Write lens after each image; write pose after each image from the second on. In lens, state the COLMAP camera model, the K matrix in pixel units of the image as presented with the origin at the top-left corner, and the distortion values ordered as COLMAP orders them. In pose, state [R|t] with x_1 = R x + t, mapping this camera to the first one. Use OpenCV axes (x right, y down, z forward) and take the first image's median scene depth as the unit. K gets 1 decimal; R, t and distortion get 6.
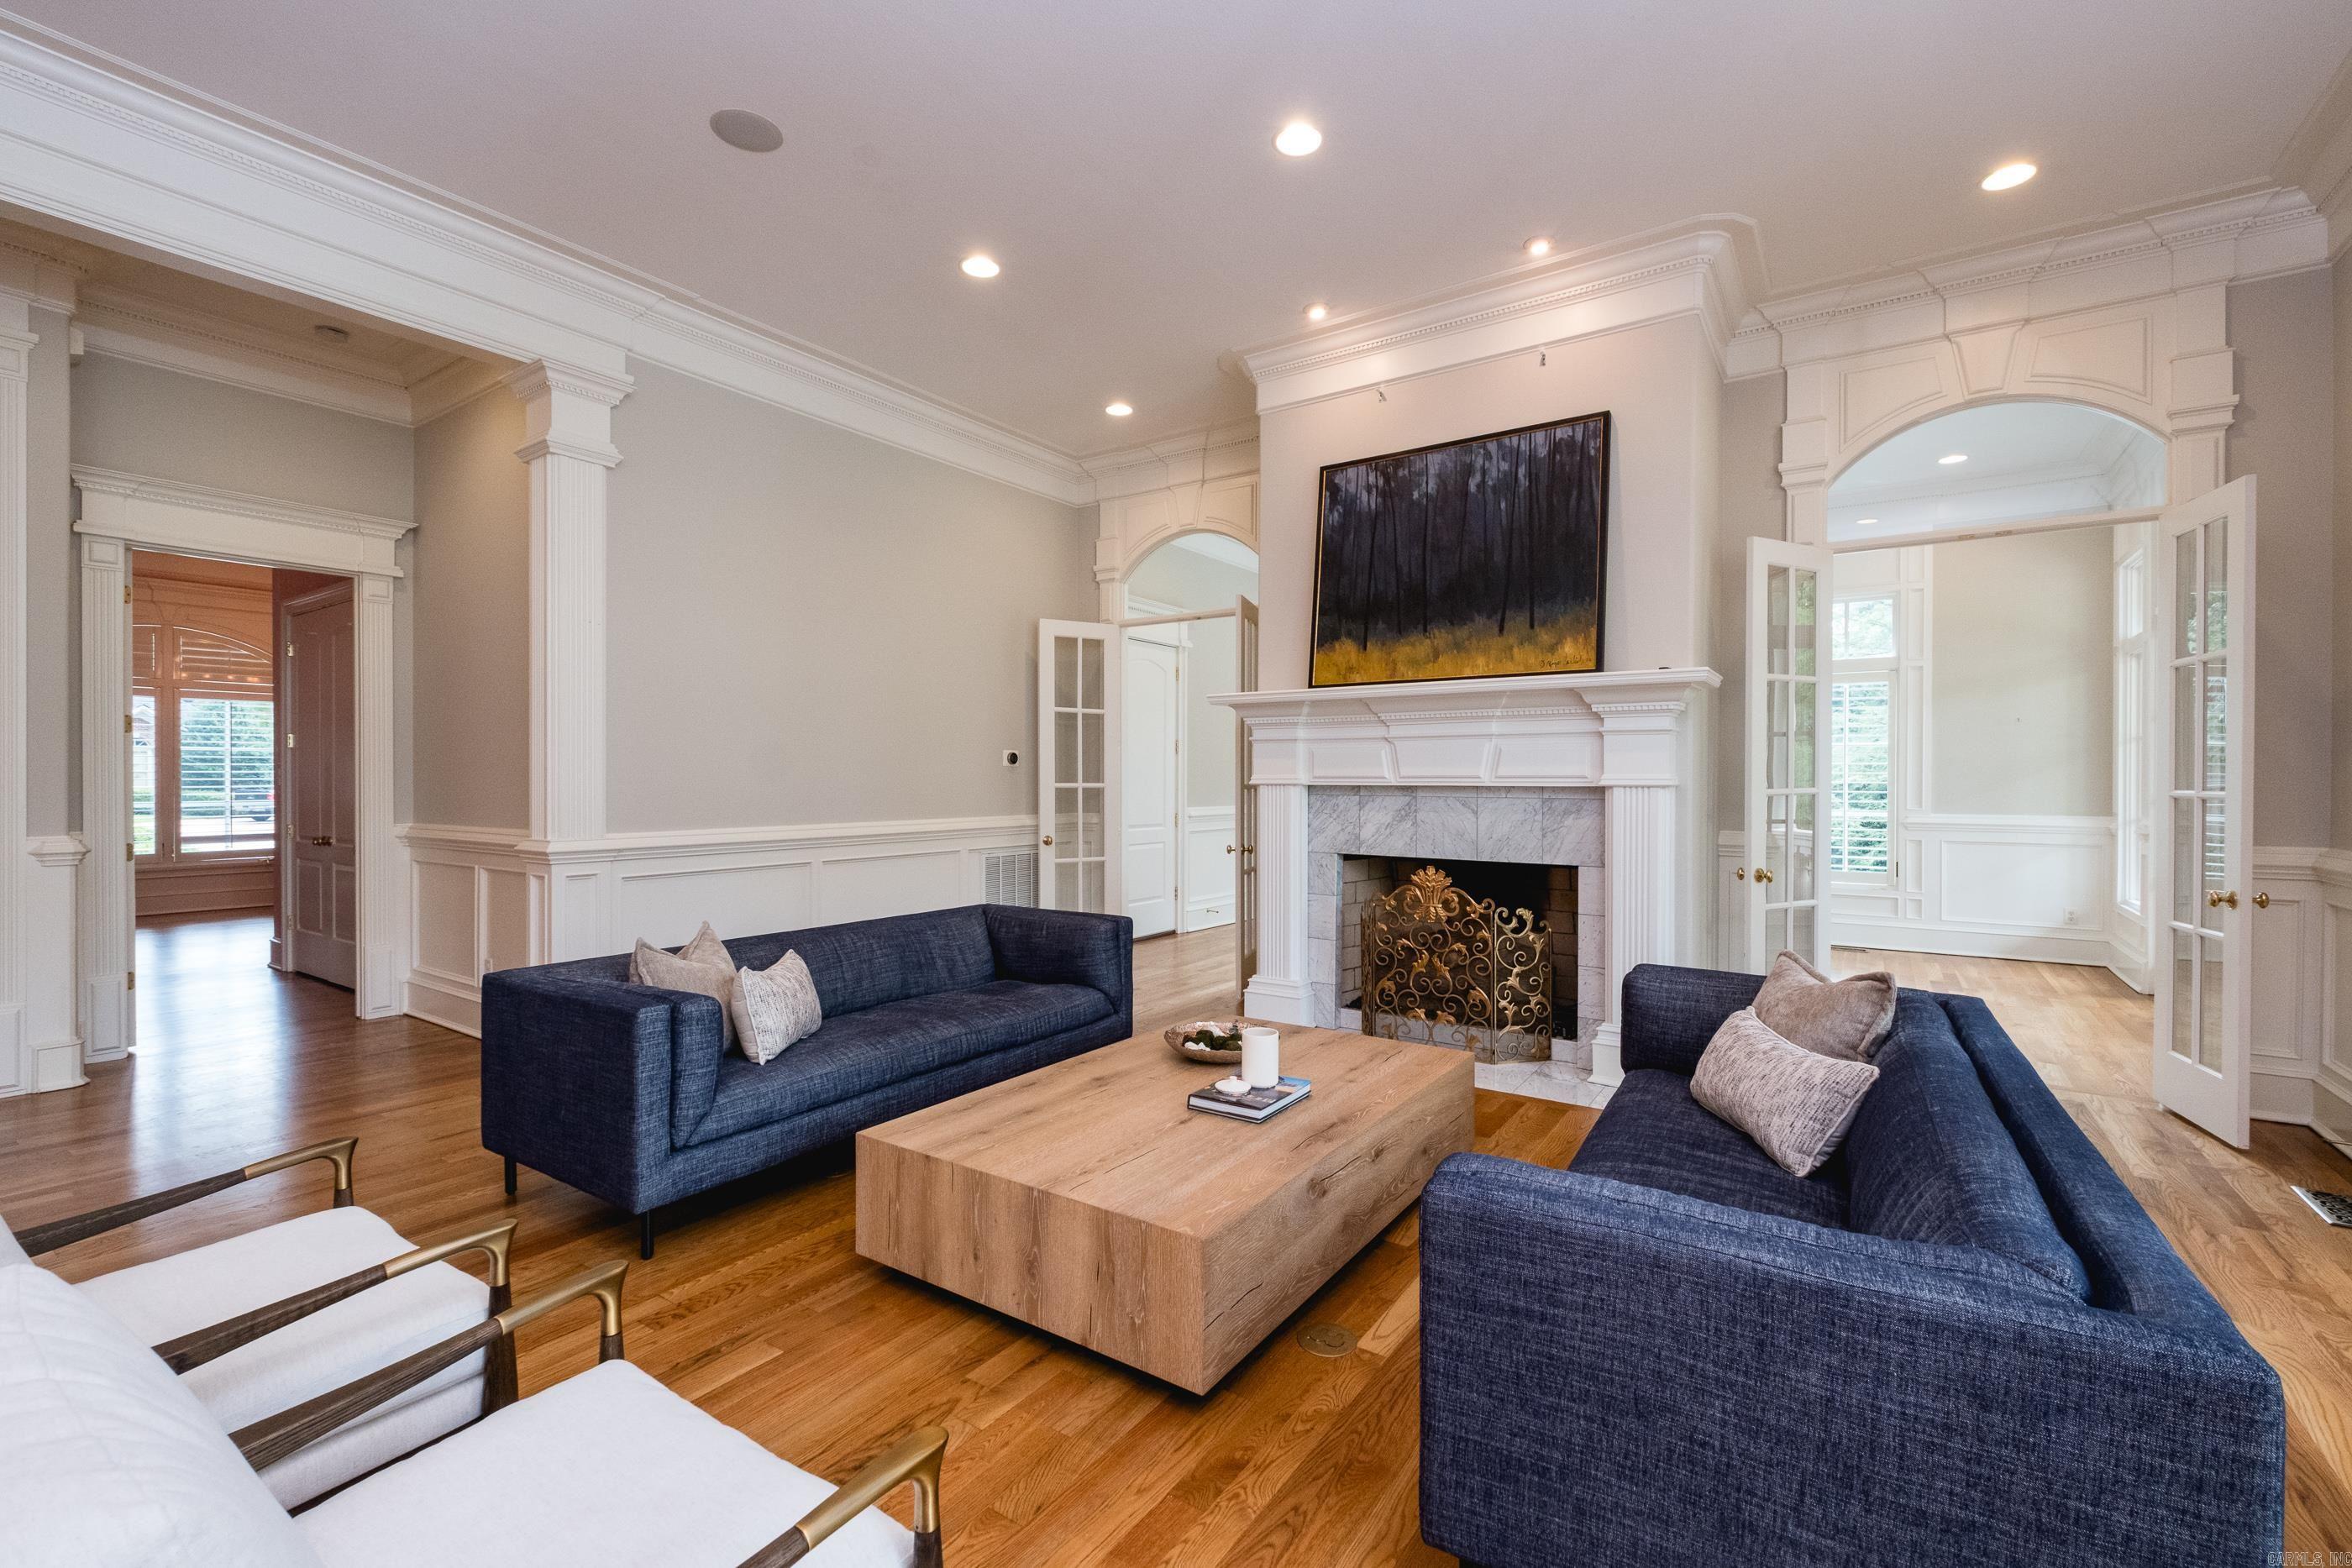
lens RADIAL K [[1008.9, 0, 1171.9], [0, 1008.9, 794.5], [0, 0, 1]] dist [-0.000453, -0.000492]
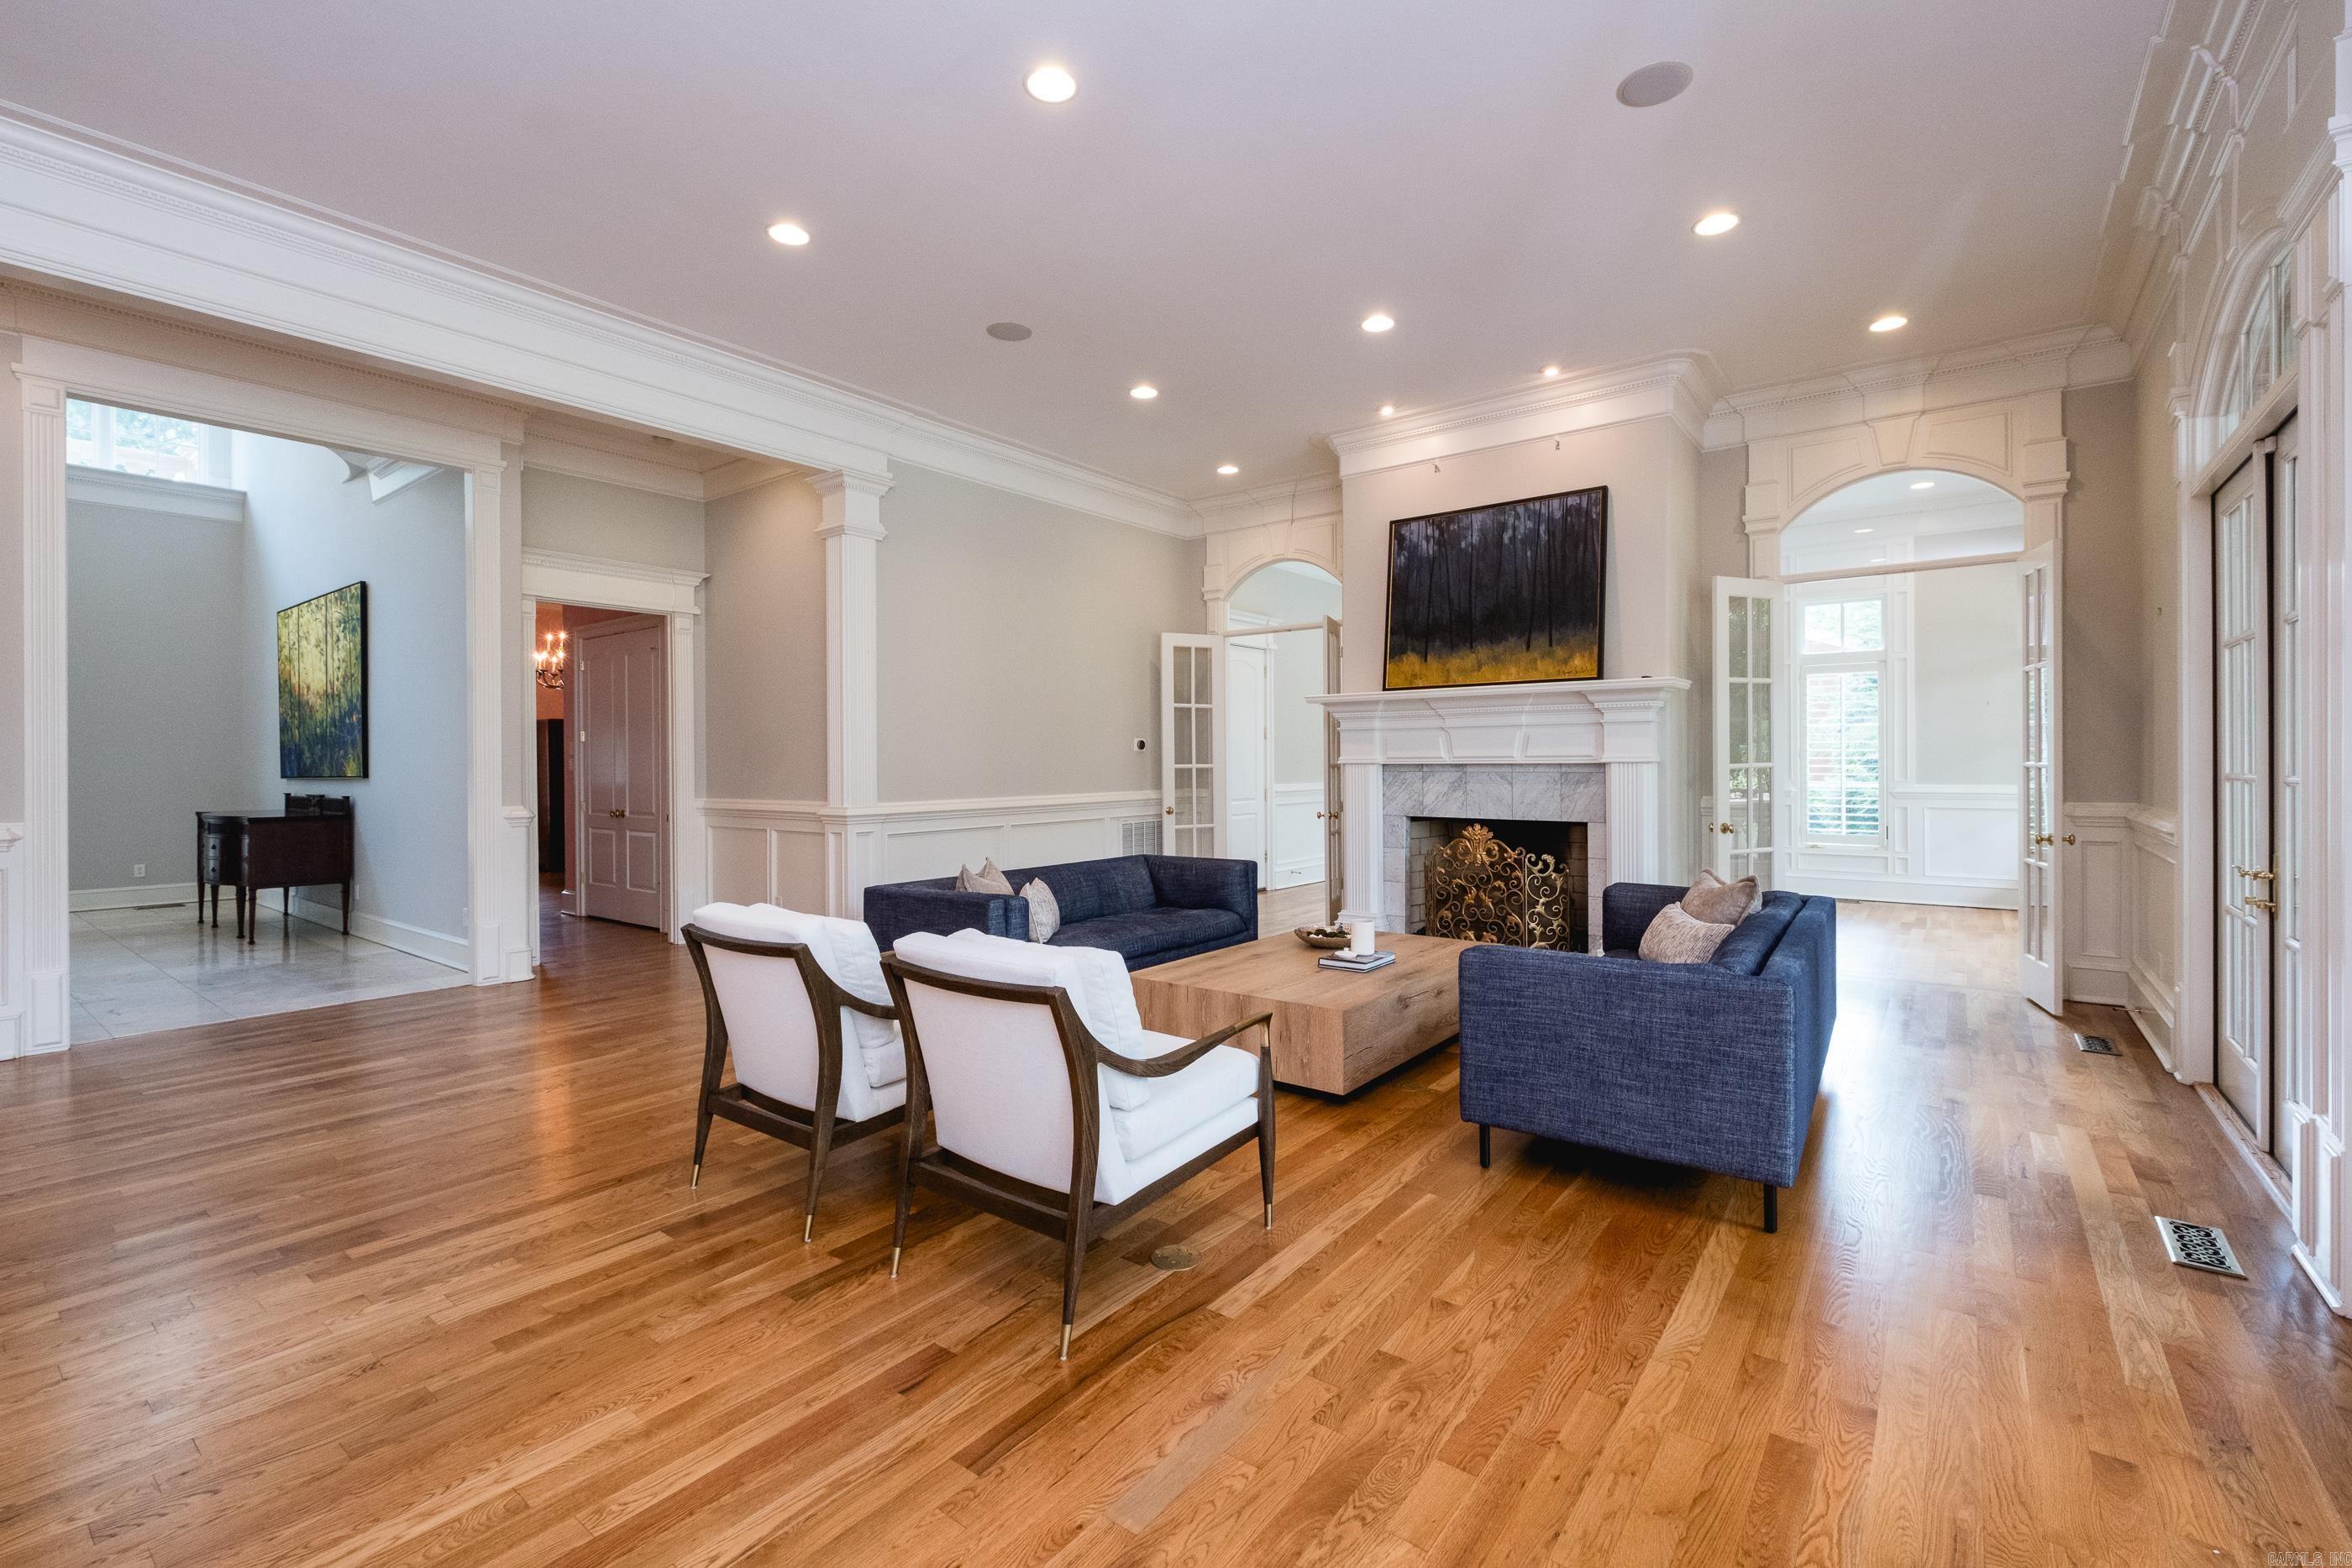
lens RADIAL K [[1026.8, 0, 1182.2], [0, 1026.8, 770.8], [0, 0, 1]] dist [-0.001390, -0.000913]
pose [[0.999101, -0.008409, -0.041548, -0.075861], [0.008169, 0.999949, -0.005934, 0.005840], [0.041596, 0.005589, 0.999119, -0.371441]]
